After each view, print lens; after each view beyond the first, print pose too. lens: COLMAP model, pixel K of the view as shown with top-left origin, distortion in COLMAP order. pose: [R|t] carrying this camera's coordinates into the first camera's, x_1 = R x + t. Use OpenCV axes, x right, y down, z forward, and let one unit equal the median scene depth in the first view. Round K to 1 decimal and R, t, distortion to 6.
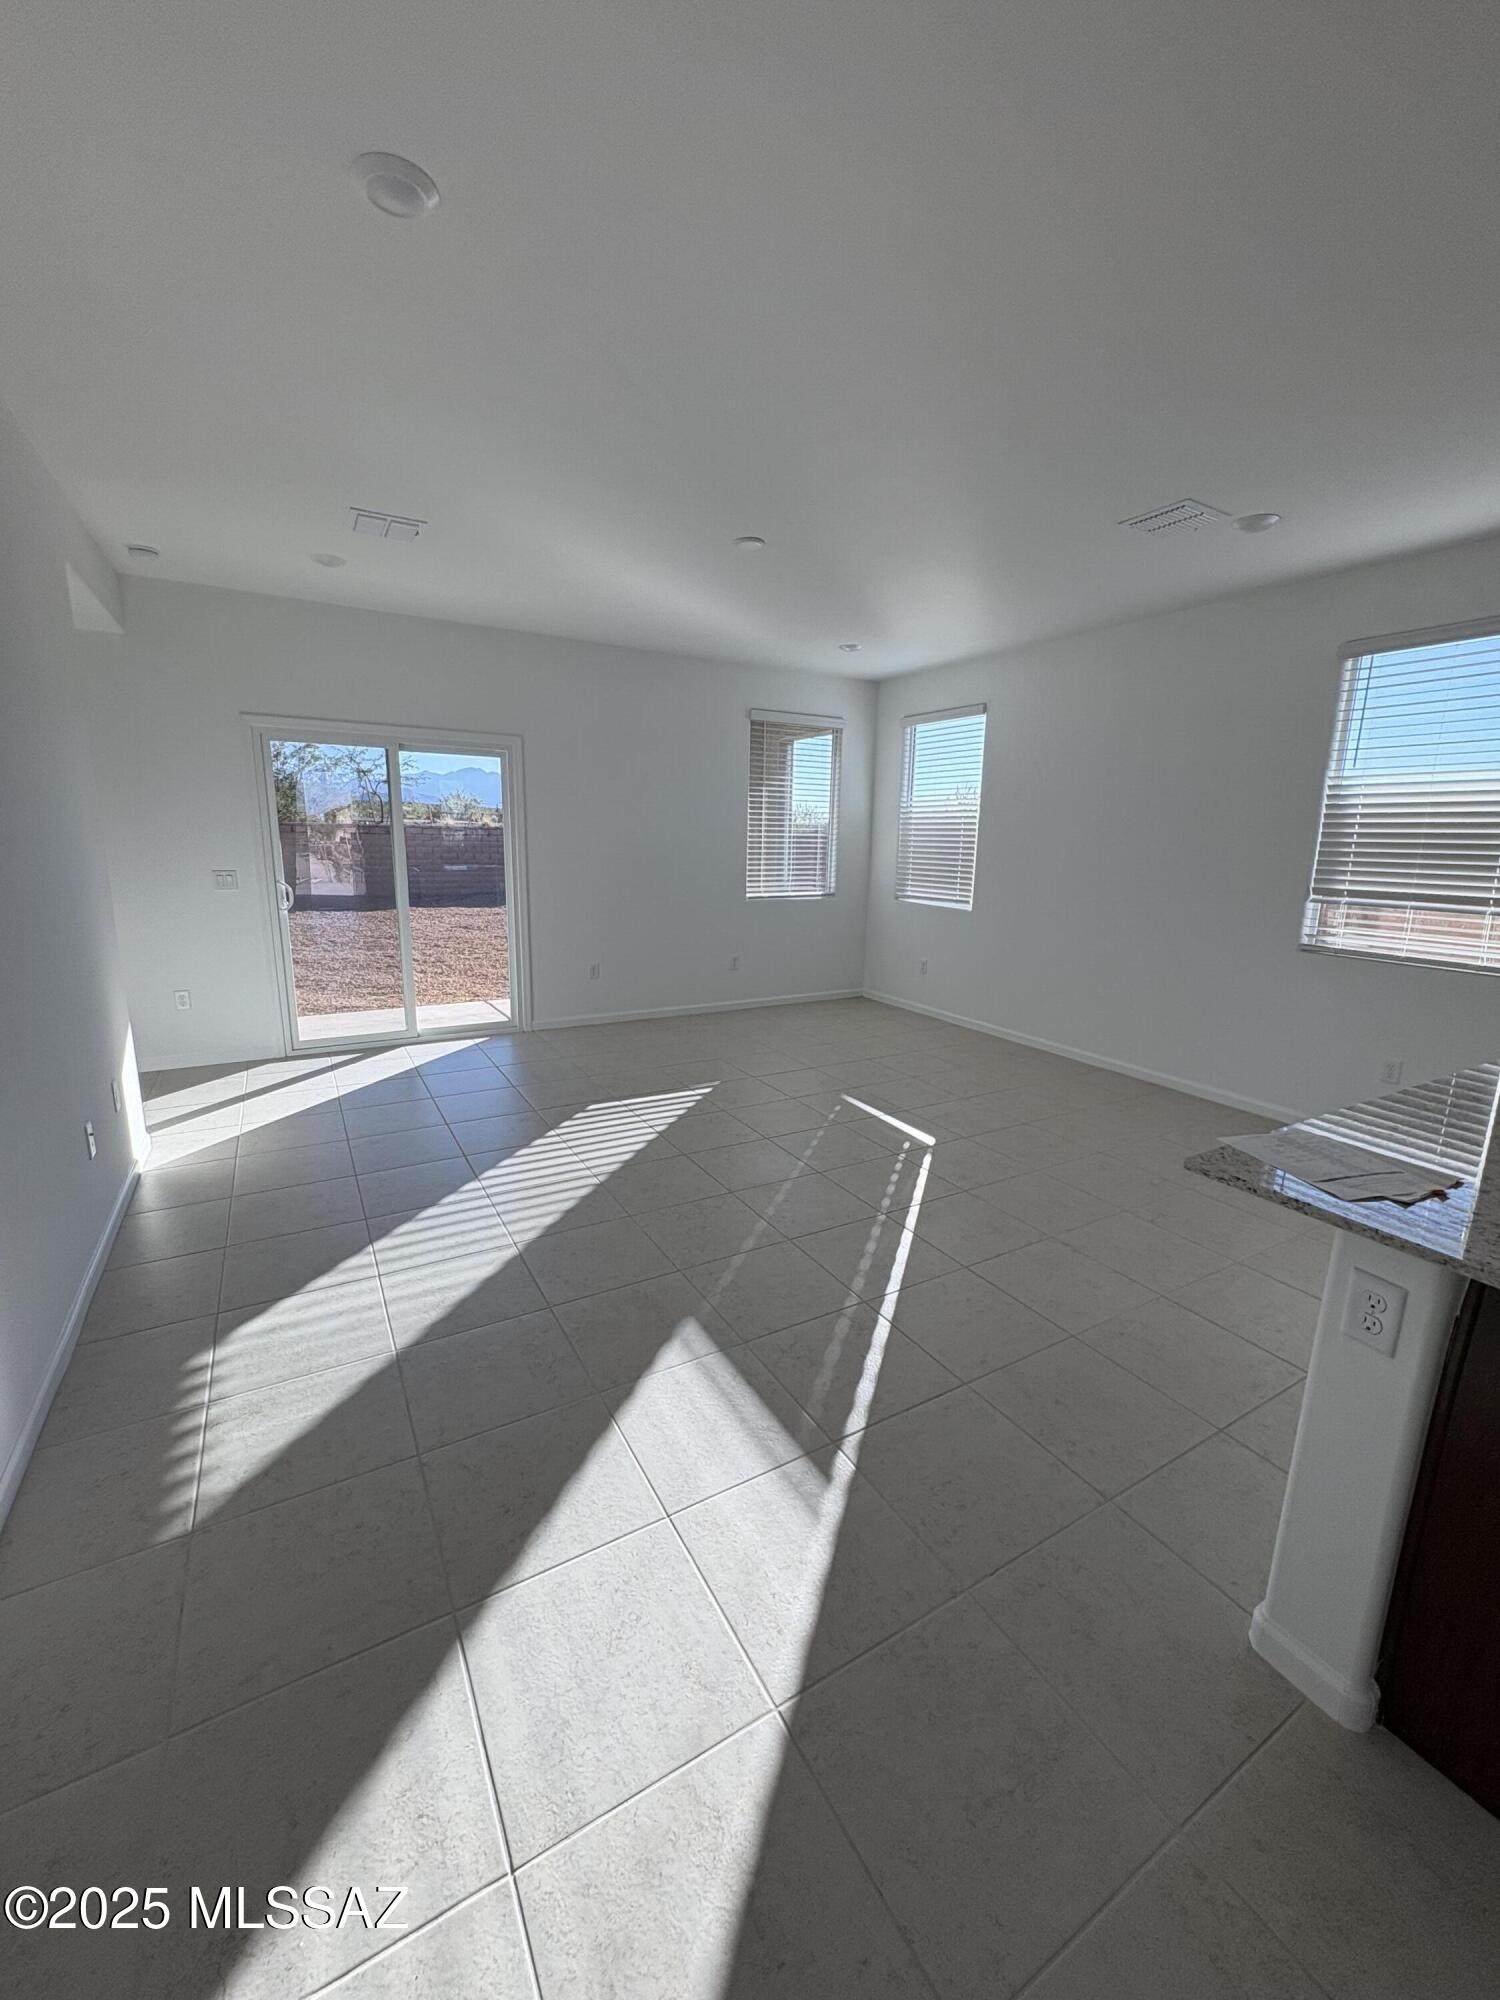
lens RADIAL K [[789.8, 0, 750.3], [0, 789.8, 1000.5], [0, 0, 1]] dist [0.000909, 0.000144]
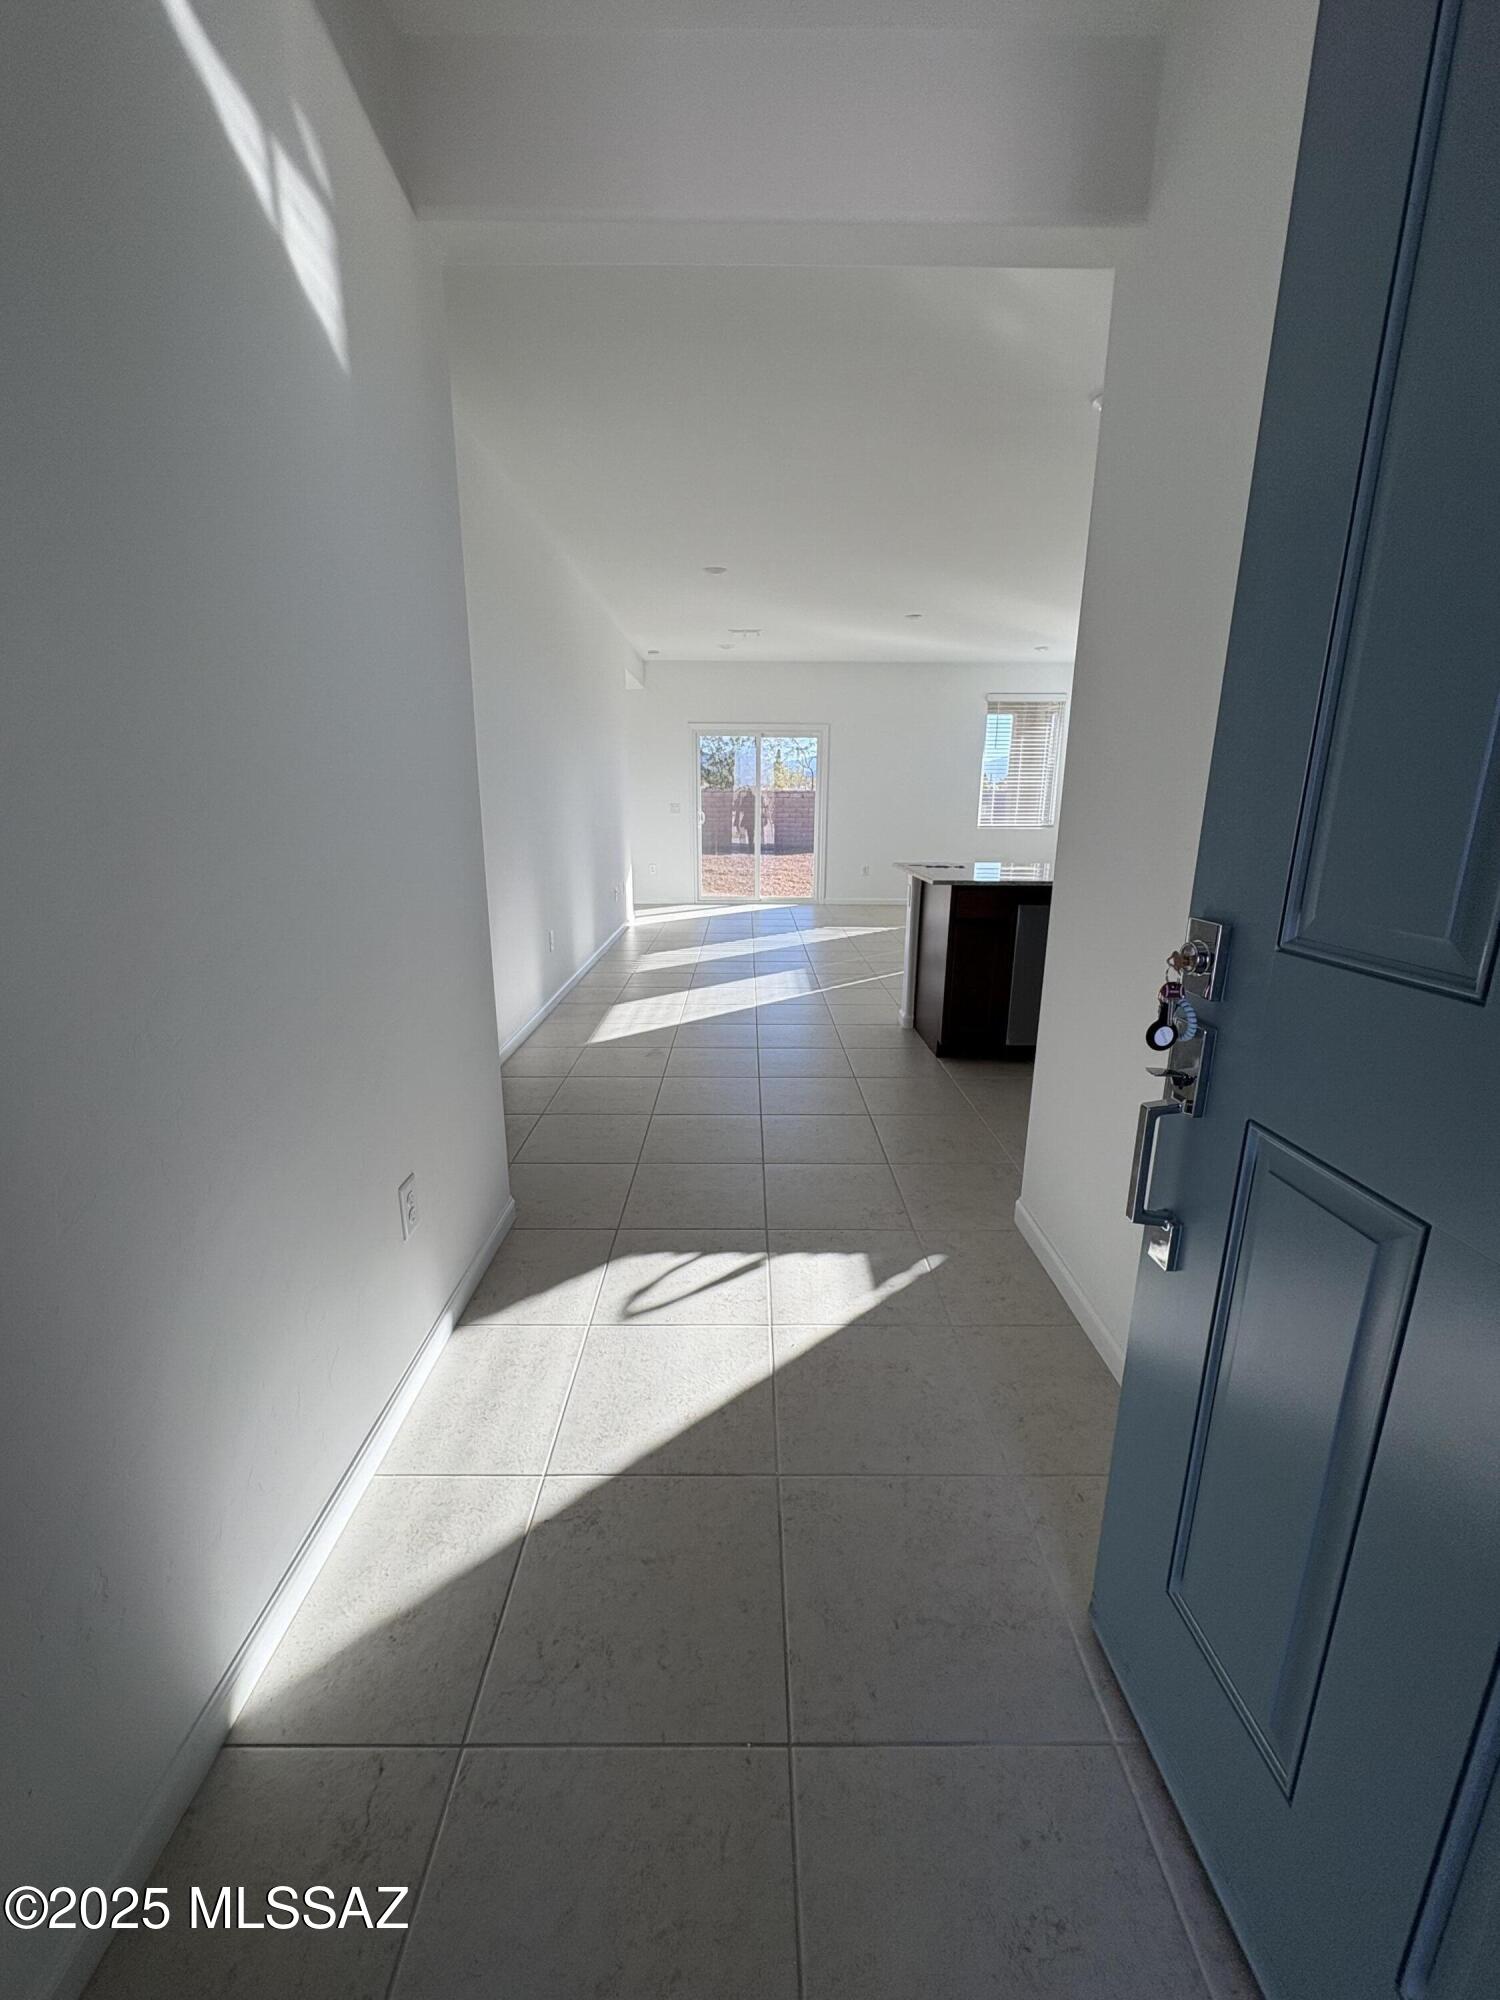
lens RADIAL K [[789.8, 0, 755.3], [0, 789.8, 1000.3], [0, 0, 1]] dist [0.000909, 0.000144]
pose [[0.867594, 0.099160, -0.487286, 0.681866], [-0.089345, 0.995054, 0.043414, 0.288792], [0.489181, 0.005871, 0.872163, -0.816944]]
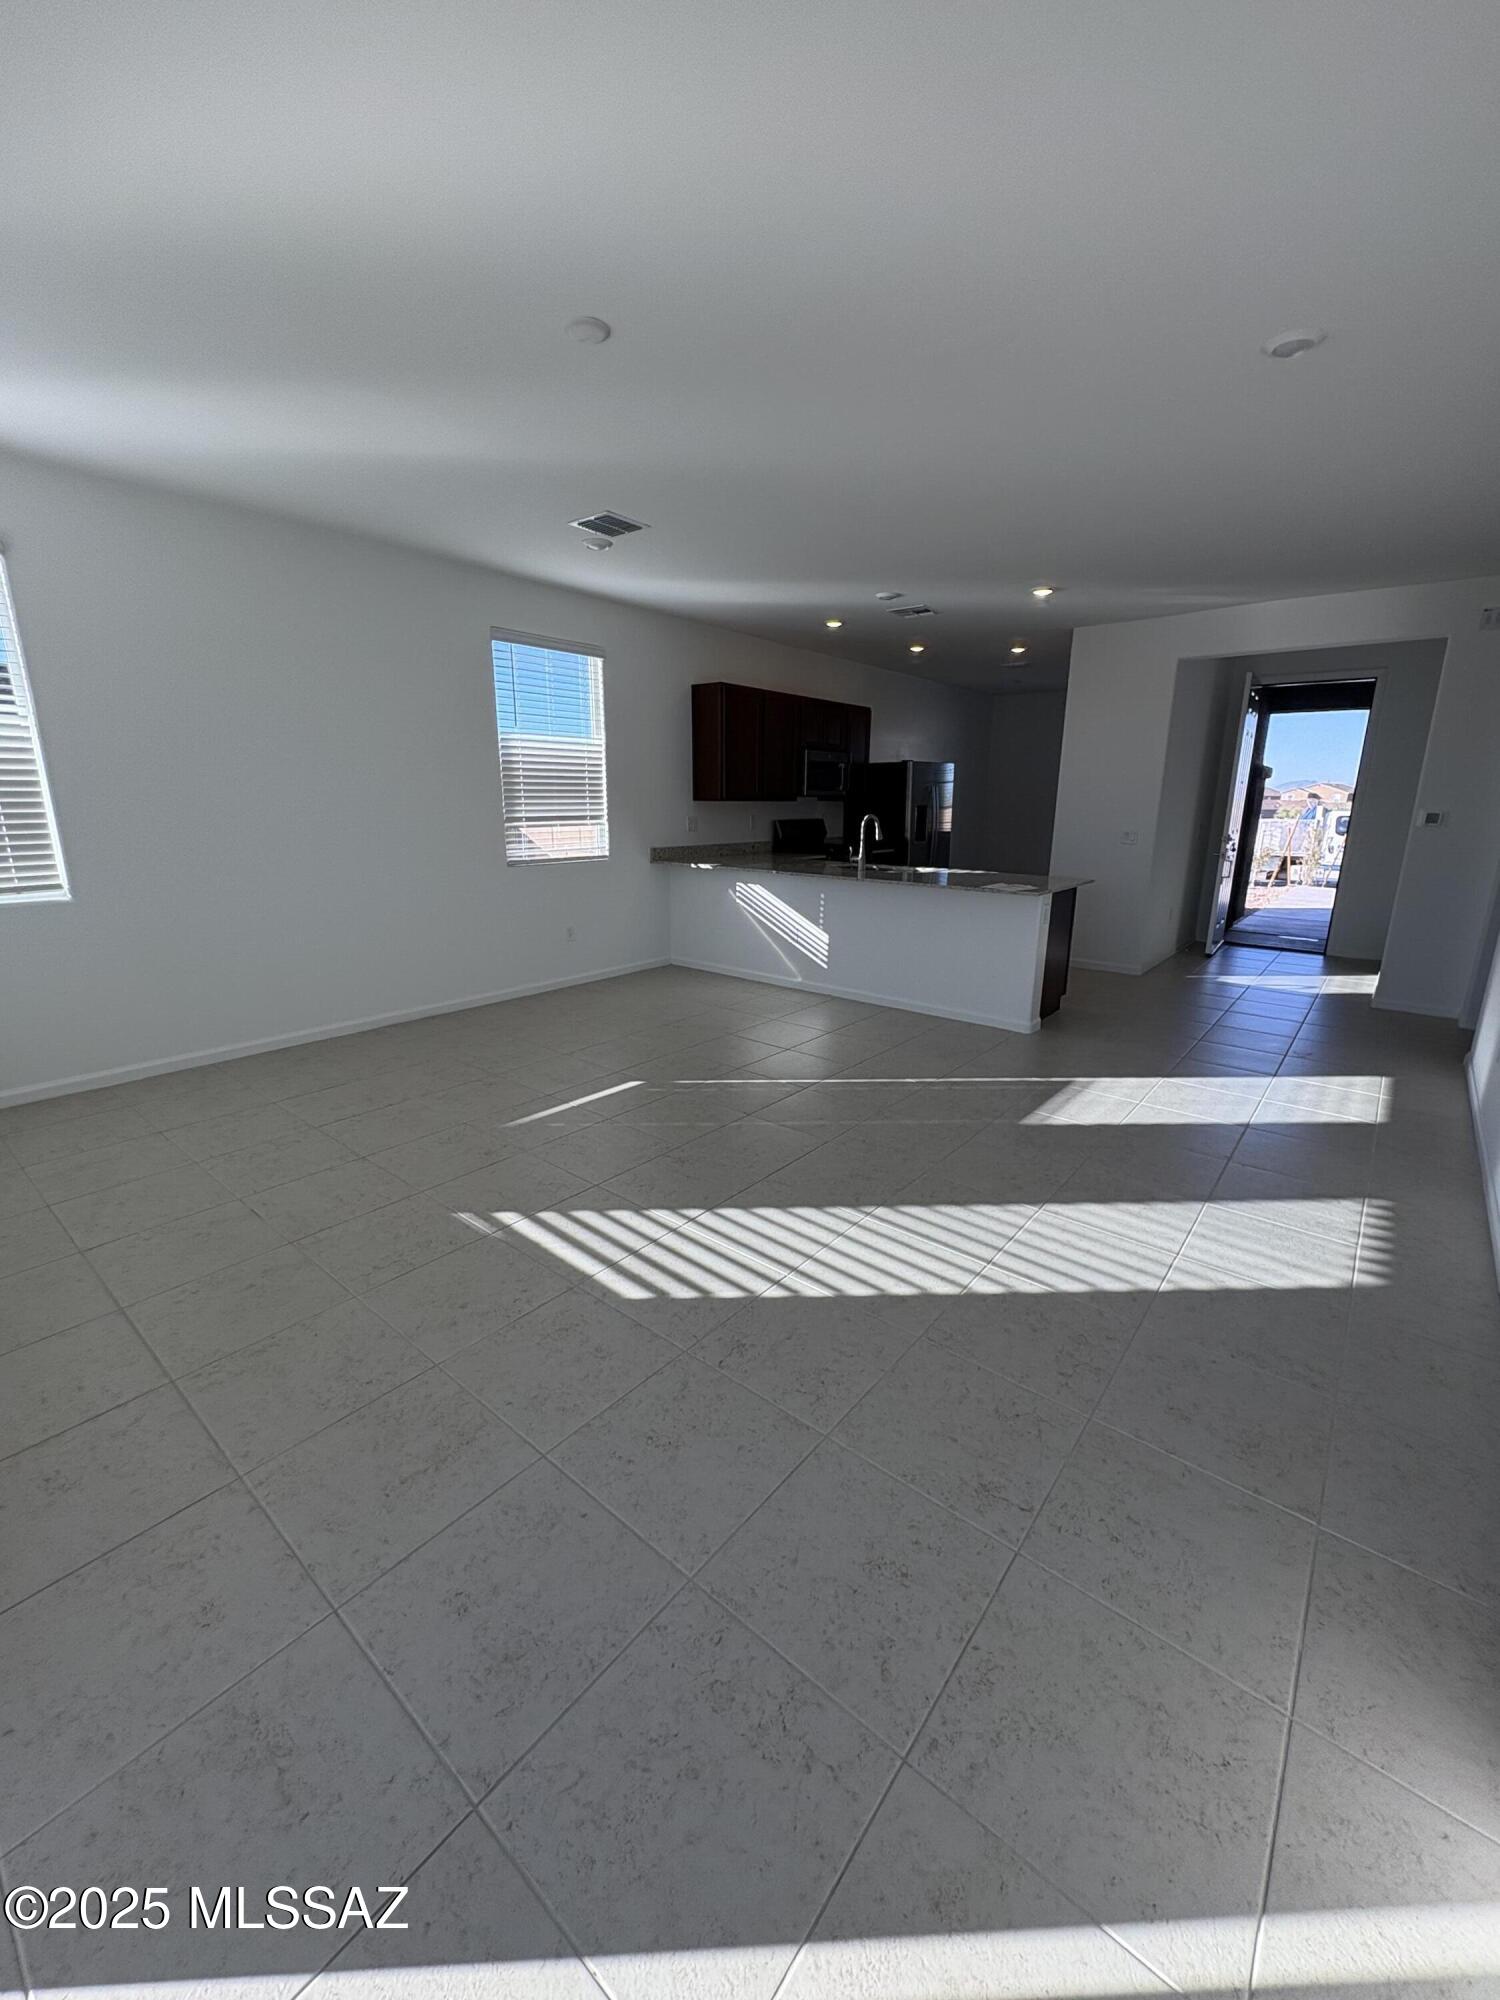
lens RADIAL K [[789.8, 0, 751.1], [0, 789.8, 1001.9], [0, 0, 1]] dist [0.000909, 0.000144]
pose [[-0.336946, -0.265310, 0.903370, -0.813605], [0.180193, 0.923569, 0.338452, -0.270381], [-0.924120, 0.276821, -0.263386, 1.238363]]
